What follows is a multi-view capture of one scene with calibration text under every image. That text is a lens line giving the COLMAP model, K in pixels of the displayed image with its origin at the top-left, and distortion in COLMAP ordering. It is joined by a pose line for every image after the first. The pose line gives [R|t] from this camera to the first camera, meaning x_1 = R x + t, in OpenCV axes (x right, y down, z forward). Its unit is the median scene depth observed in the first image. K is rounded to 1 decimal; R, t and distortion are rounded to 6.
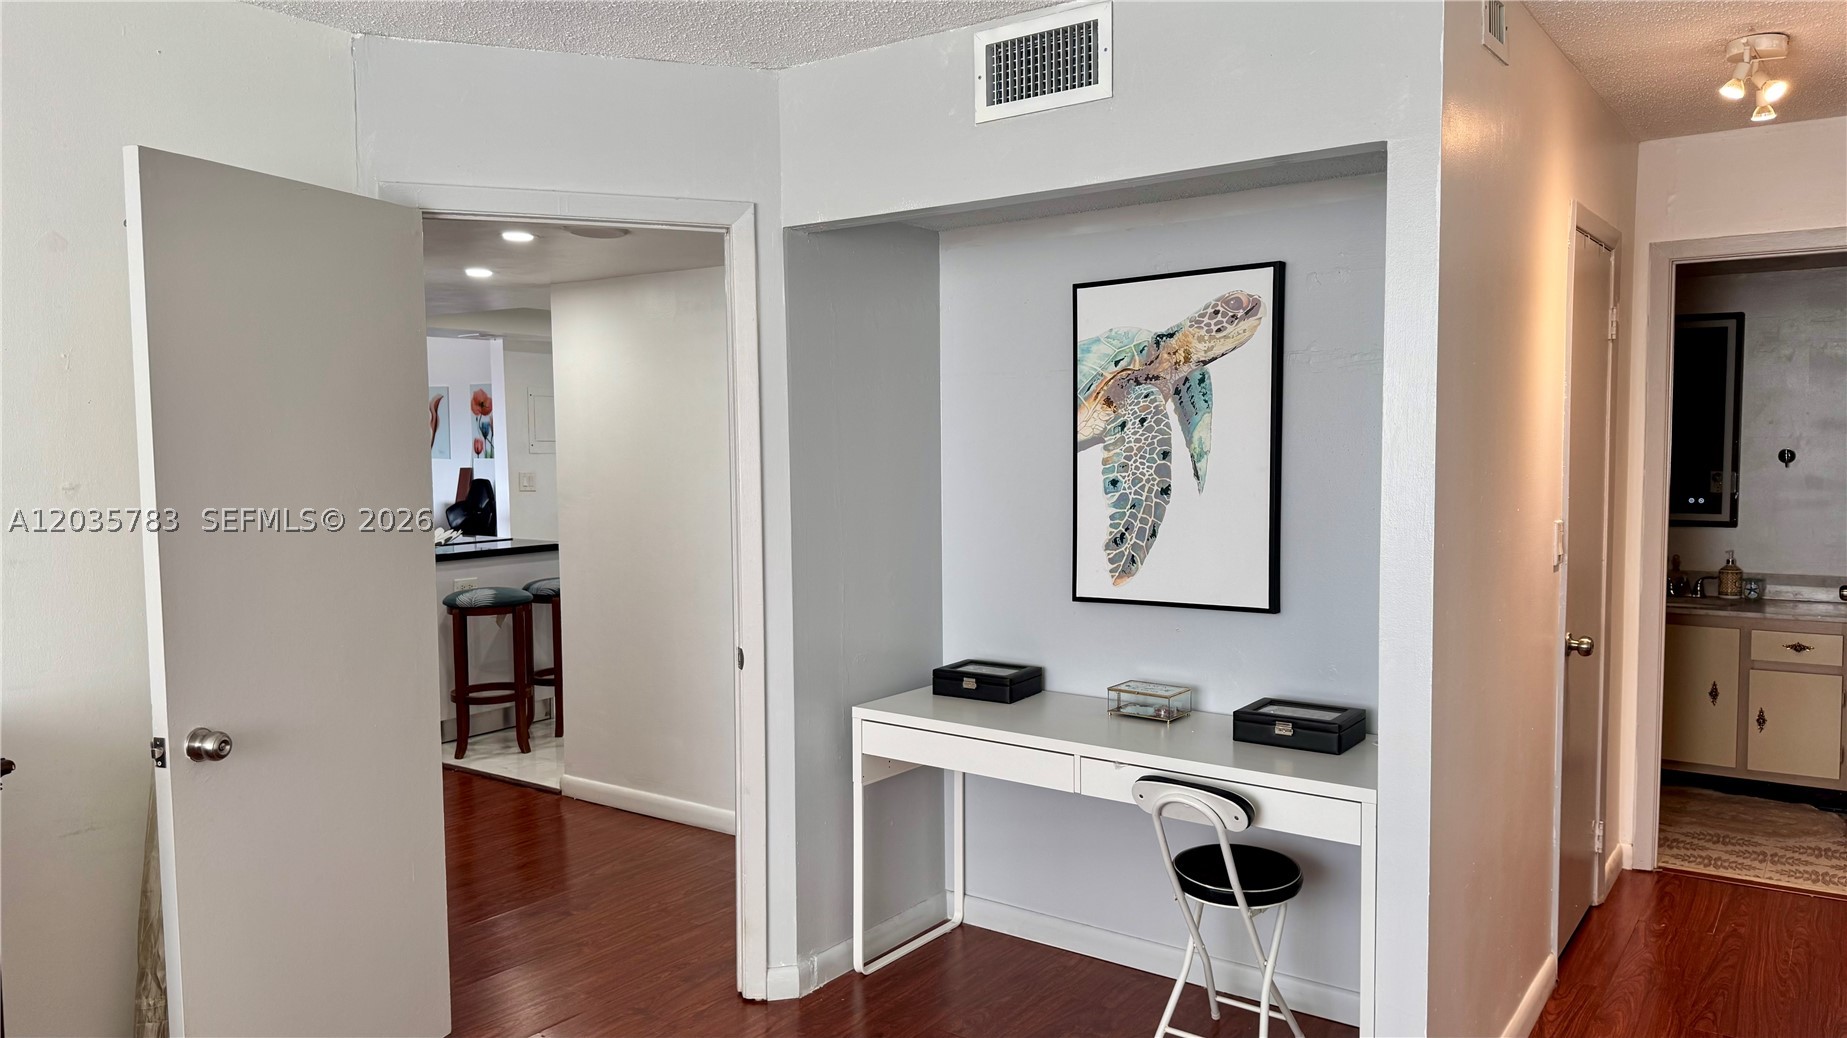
lens RADIAL K [[1282.3, 0, 923.5], [0, 1282.3, 519.0], [0, 0, 1]] dist [0.191640, -0.326564]
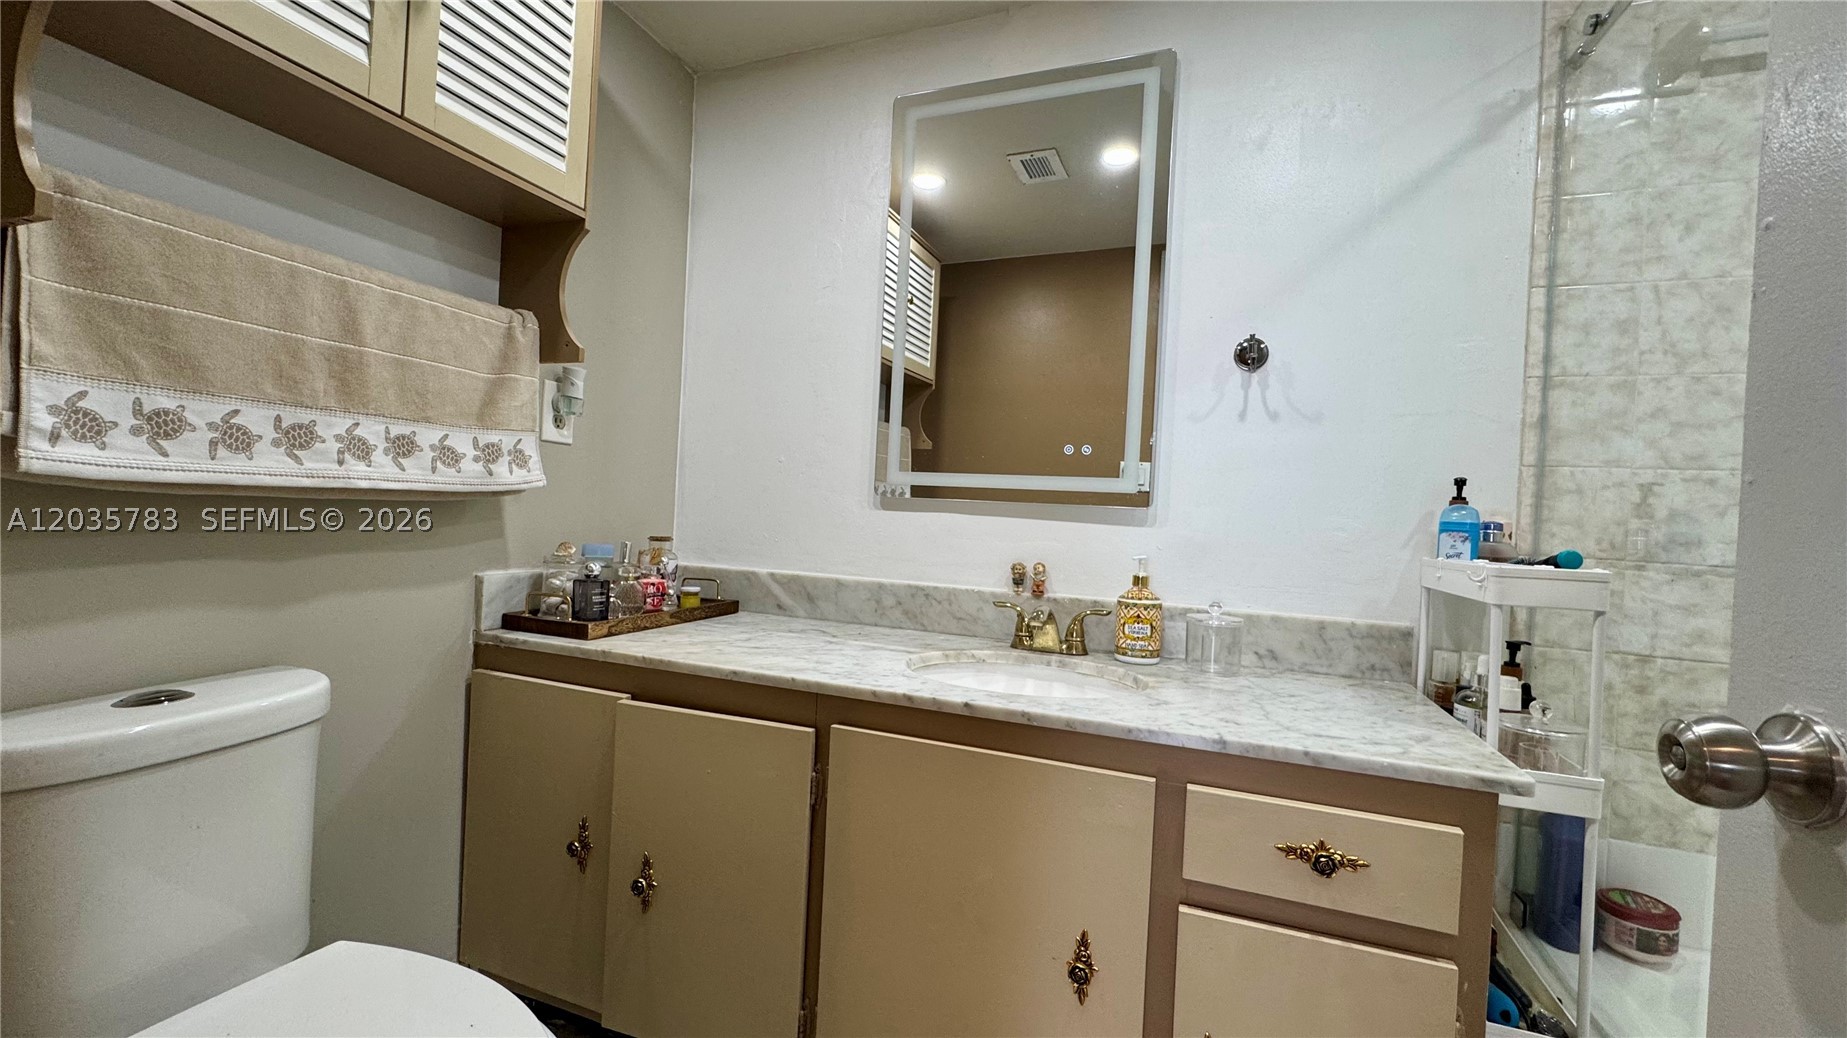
lens RADIAL K [[743.5, 0, 923.5], [0, 743.5, 519.0], [0, 0, 1]] dist [-0.000904, -0.000019]
pose [[0.963540, 0.052481, 0.262366, 0.473270], [-0.038741, 0.997606, -0.057277, 0.032105], [-0.264744, 0.045024, 0.963267, 0.769792]]
